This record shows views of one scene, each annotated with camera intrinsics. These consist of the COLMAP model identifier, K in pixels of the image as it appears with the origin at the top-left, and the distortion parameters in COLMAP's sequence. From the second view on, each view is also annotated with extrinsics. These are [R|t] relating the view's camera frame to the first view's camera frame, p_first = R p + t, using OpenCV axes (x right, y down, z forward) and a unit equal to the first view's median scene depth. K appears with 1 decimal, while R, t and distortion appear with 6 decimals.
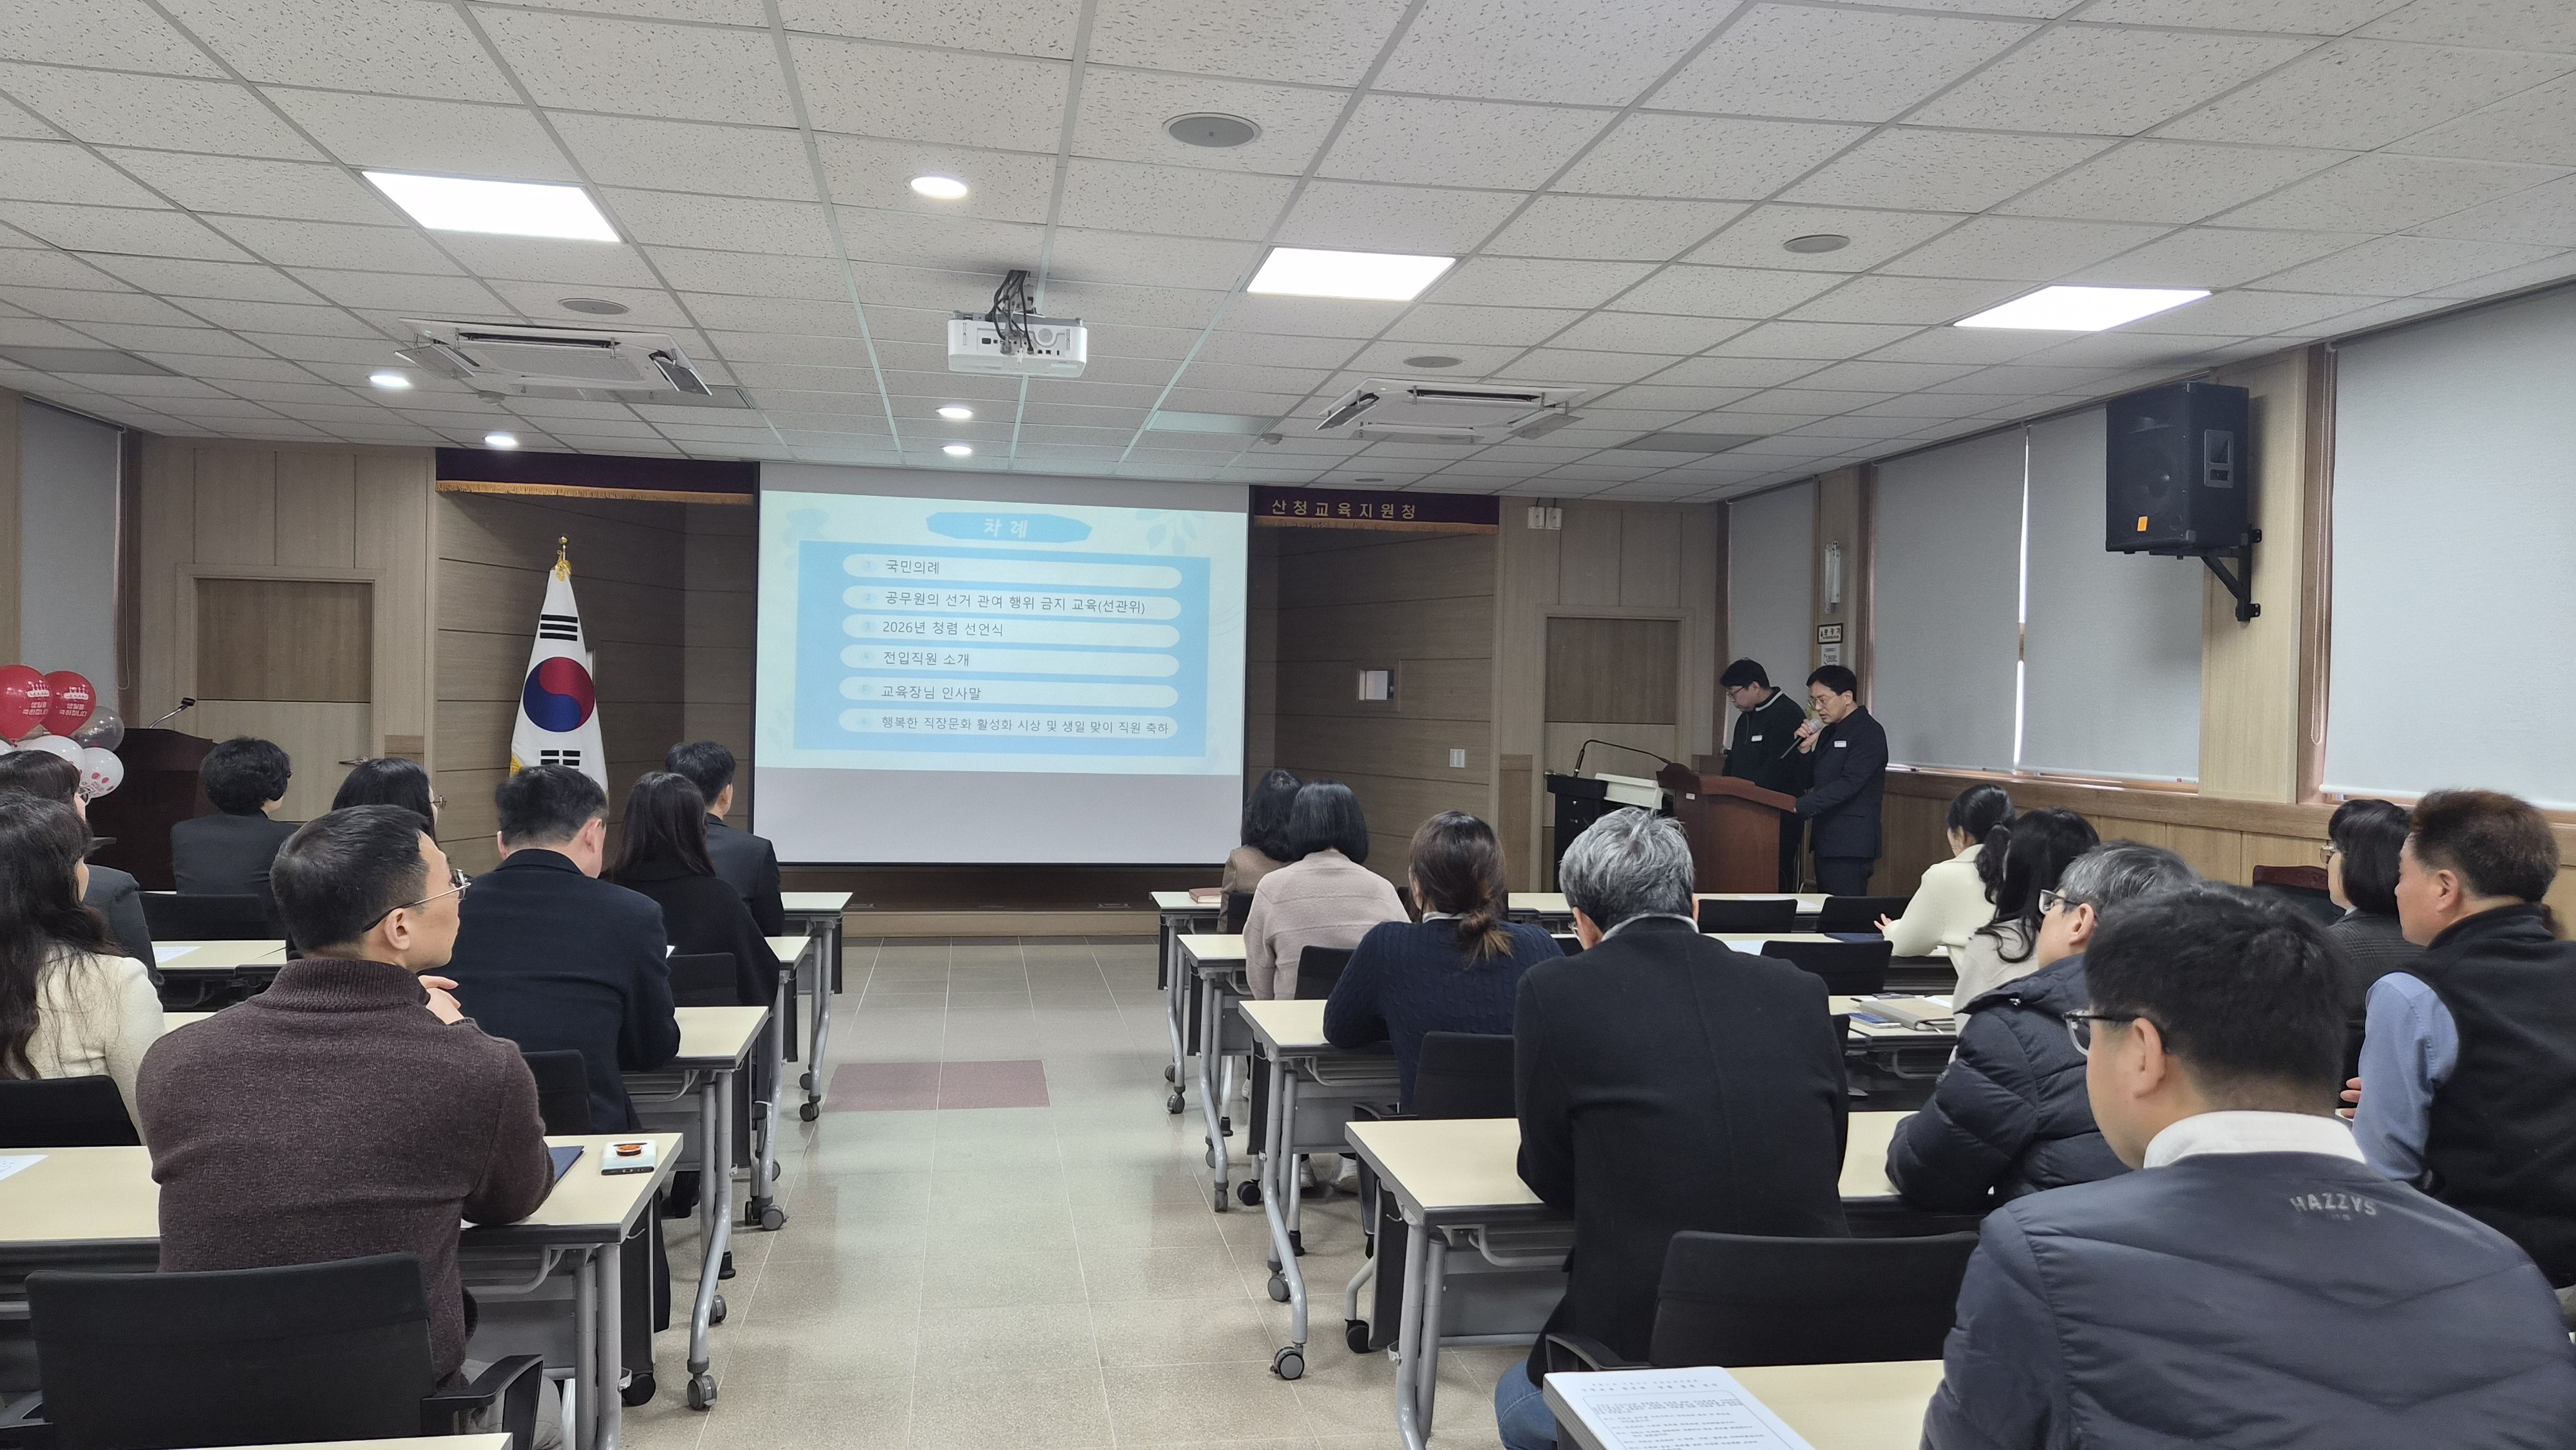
lens RADIAL K [[1730.9, 0, 1267.5], [0, 1730.9, 700.9], [0, 0, 1]] dist [0.057151, -0.001716]
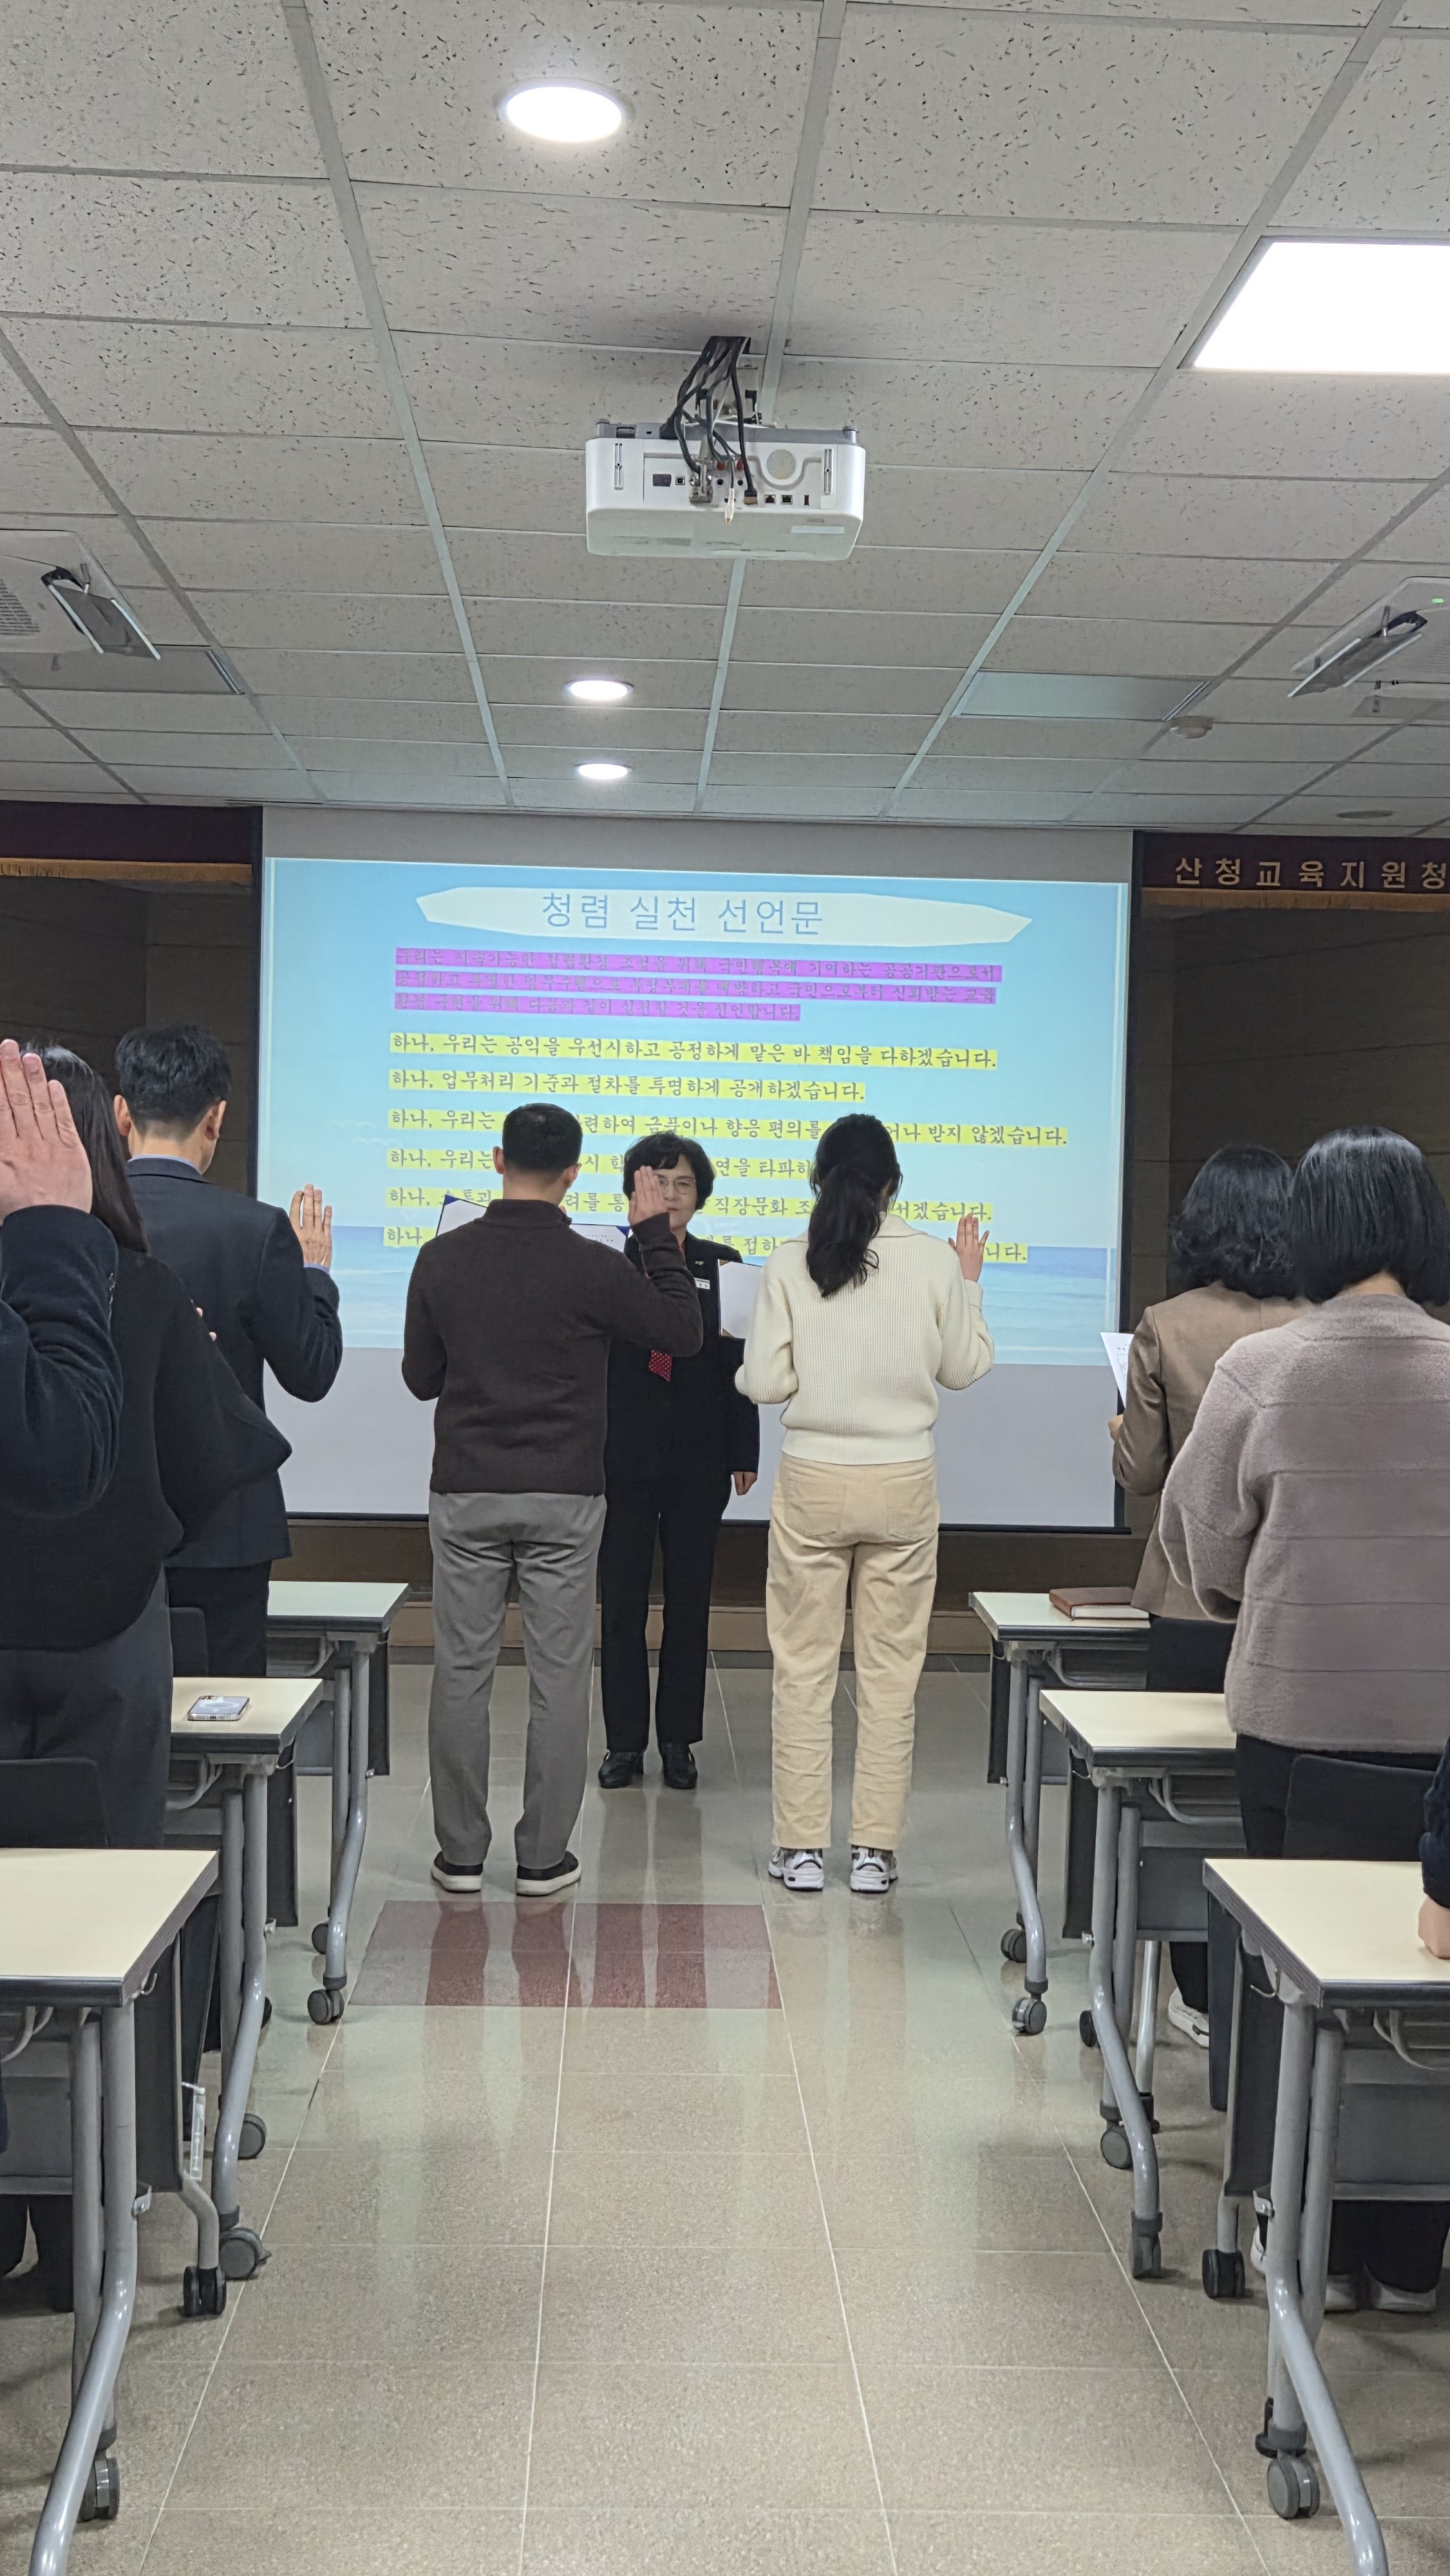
lens RADIAL K [[2821.5, 0, 707.0], [0, 2821.5, 1284.0], [0, 0, 1]] dist [0.072681, -0.004075]
pose [[0.990146, 0.002976, -0.140005, -0.028782], [-0.000901, 0.999889, 0.014878, 0.006314], [0.140033, -0.014605, 0.990039, 0.162823]]
